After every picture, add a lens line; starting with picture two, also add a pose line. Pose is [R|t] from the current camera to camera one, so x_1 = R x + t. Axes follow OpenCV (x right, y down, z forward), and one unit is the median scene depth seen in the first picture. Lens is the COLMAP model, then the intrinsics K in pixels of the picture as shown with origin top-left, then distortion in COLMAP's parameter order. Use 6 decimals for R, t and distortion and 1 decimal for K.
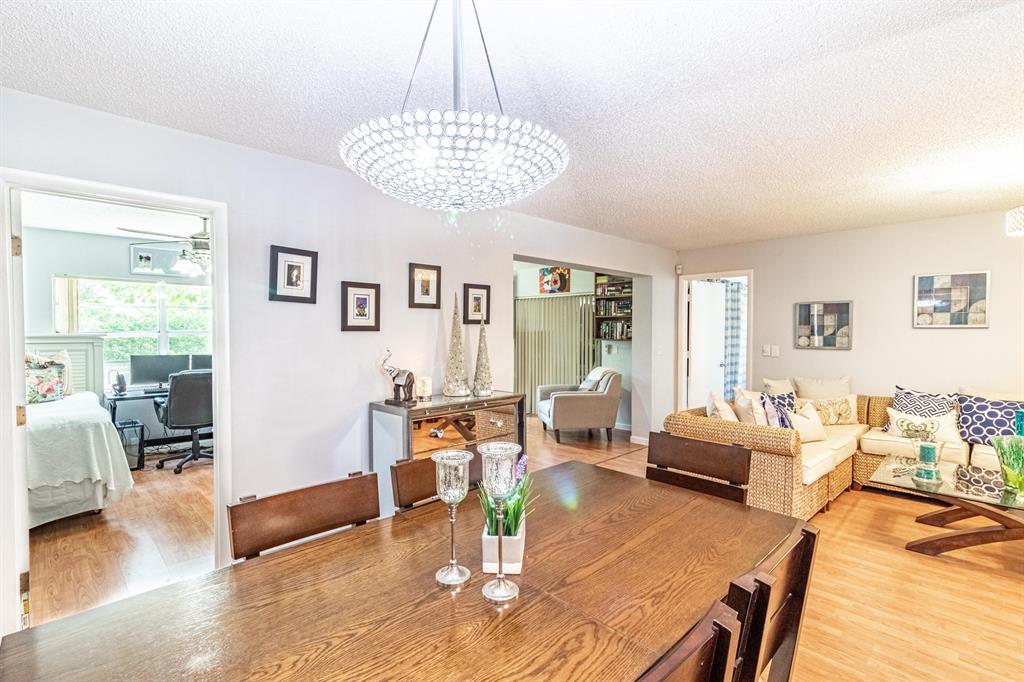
lens RADIAL K [[471.8, 0, 497.3], [0, 471.8, 338.1], [0, 0, 1]] dist [-0.002508, -0.000087]
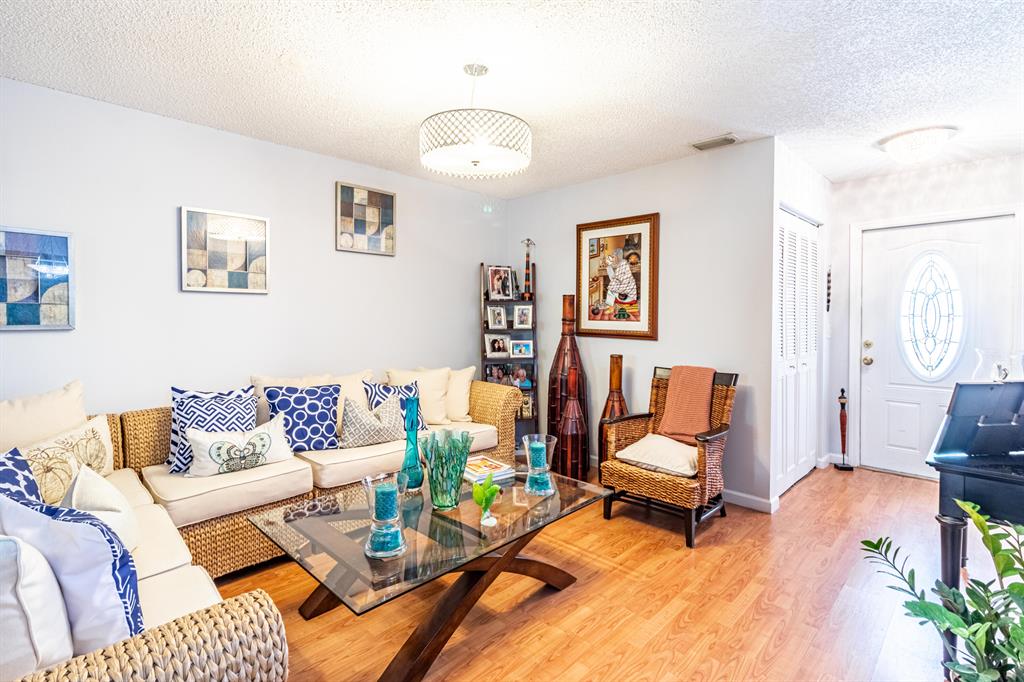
lens RADIAL K [[488.4, 0, 500.4], [0, 488.4, 320.4], [0, 0, 1]] dist [-0.001555, -0.000280]
pose [[-0.032744, -0.008978, 0.999423, 0.199084], [0.016788, 0.999814, 0.009531, 0.016150], [-0.999323, 0.017091, -0.032587, 0.535497]]
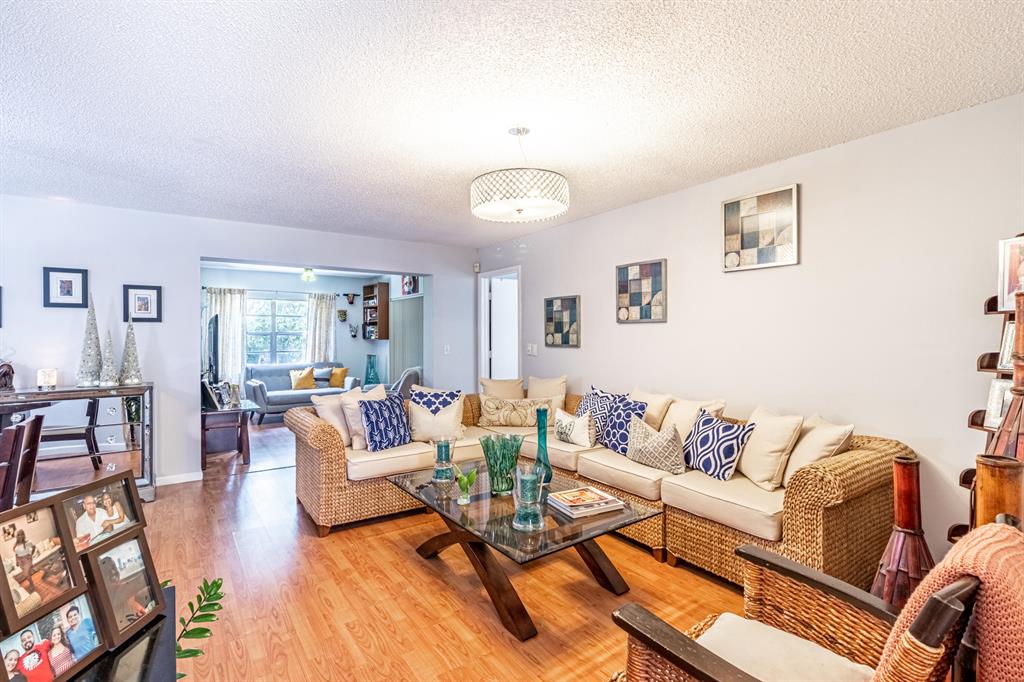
lens RADIAL K [[471.8, 0, 497.3], [0, 471.8, 338.1], [0, 0, 1]] dist [-0.002508, -0.000087]
pose [[0.988373, -0.002911, -0.152021, 0.707441], [0.001311, 0.999943, -0.010626, 0.015309], [0.152043, 0.010303, 0.988320, 0.043156]]
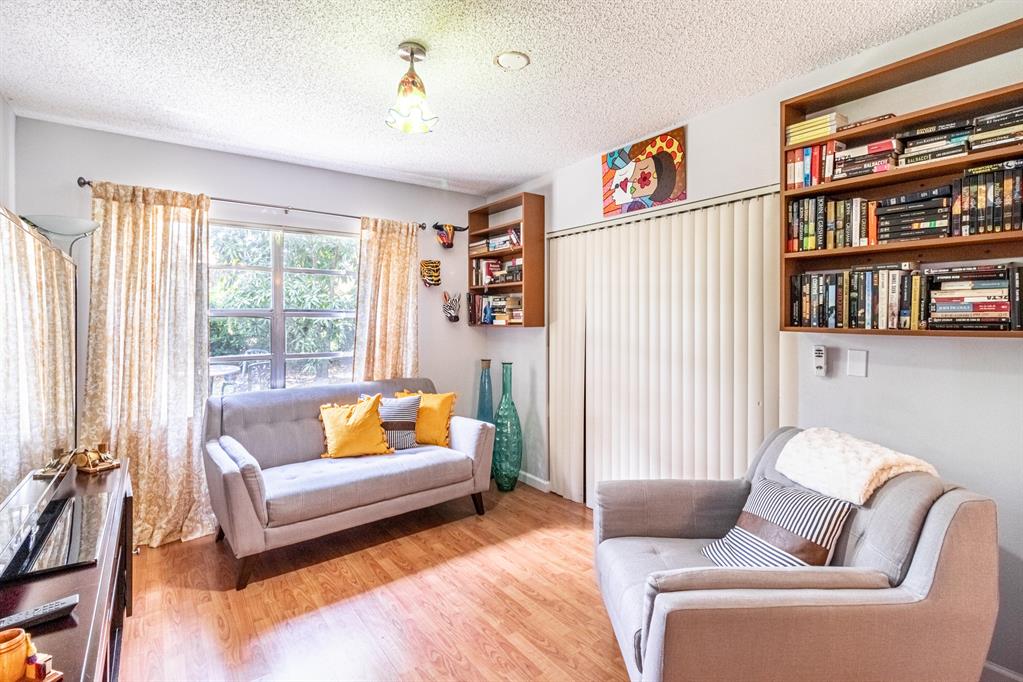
lens RADIAL K [[487.9, 0, 499.9], [0, 487.9, 320.4], [0, 0, 1]] dist [-0.001555, -0.000280]
pose [[0.990473, -0.003439, -0.137661, 0.093515], [0.002141, 0.999952, -0.009578, -0.000859], [0.137687, 0.009192, 0.990433, 0.906467]]
